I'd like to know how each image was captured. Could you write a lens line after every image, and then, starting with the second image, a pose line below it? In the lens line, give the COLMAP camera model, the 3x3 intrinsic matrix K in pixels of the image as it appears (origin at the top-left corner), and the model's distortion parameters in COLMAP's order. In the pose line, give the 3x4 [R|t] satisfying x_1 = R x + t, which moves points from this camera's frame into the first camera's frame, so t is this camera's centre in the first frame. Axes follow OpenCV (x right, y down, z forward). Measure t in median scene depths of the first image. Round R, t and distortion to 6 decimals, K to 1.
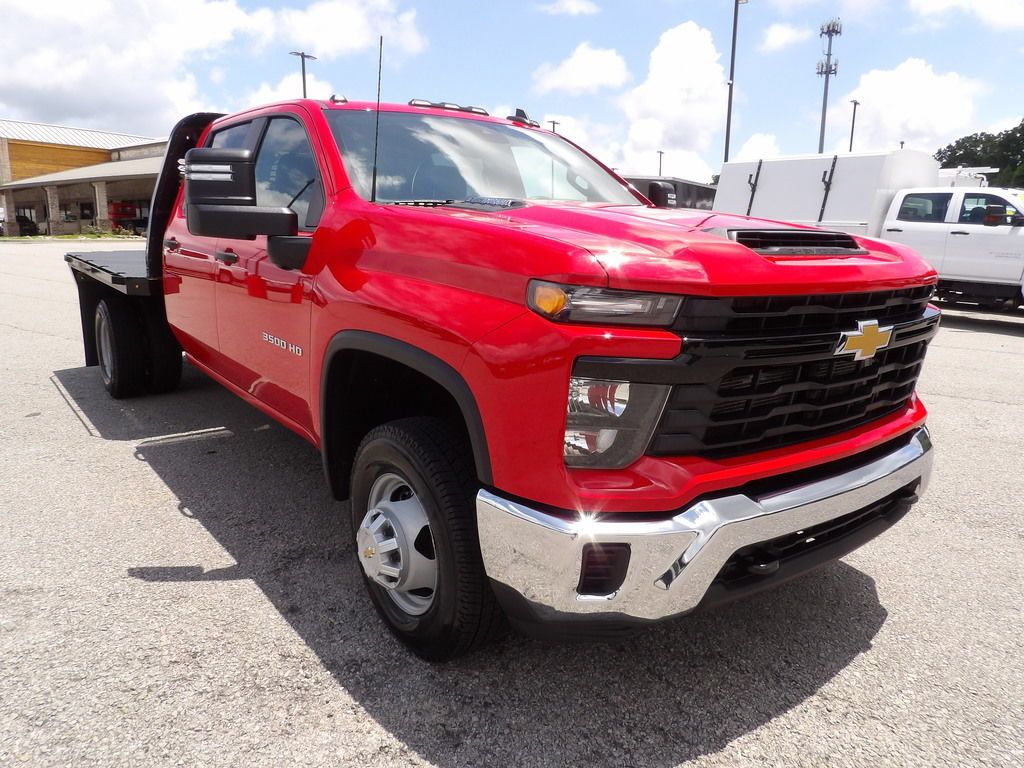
lens RADIAL K [[733.8, 0, 510.5], [0, 733.8, 383.5], [0, 0, 1]] dist [-0.033711, 0.042503]
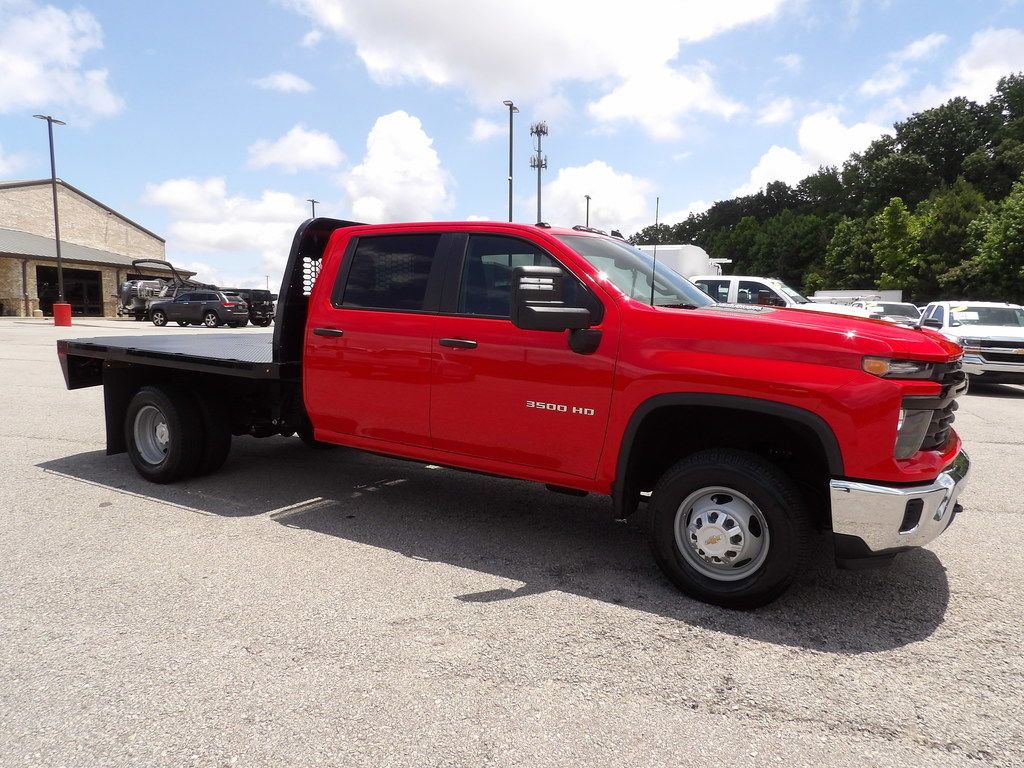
lens RADIAL K [[733.8, 0, 510.5], [0, 733.8, 383.5], [0, 0, 1]] dist [-0.033711, 0.042503]
pose [[0.935930, -0.039204, 0.349996, -0.554794], [0.073590, 0.993618, -0.085489, 0.005732], [-0.344411, 0.105768, 0.932842, -0.142451]]
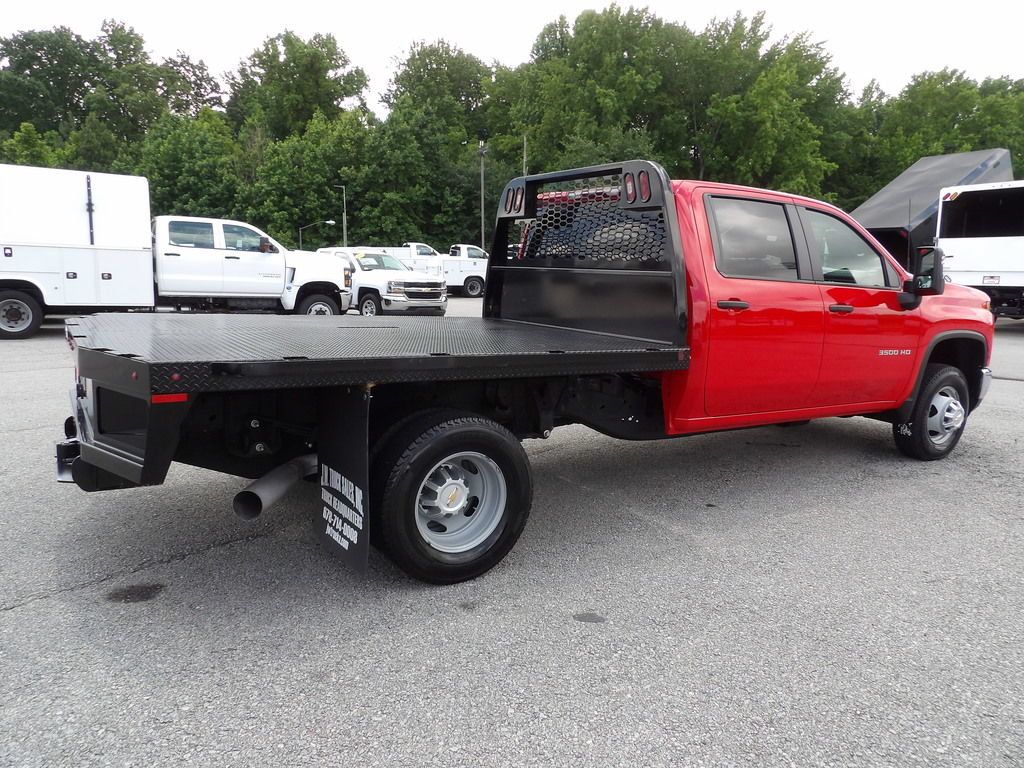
lens RADIAL K [[733.8, 0, 510.5], [0, 733.8, 383.5], [0, 0, 1]] dist [-0.033711, 0.042503]
pose [[0.084369, -0.176949, 0.980597, -1.384481], [0.182953, 0.970127, 0.159319, -0.280915], [-0.979495, 0.165962, 0.114222, 1.112190]]
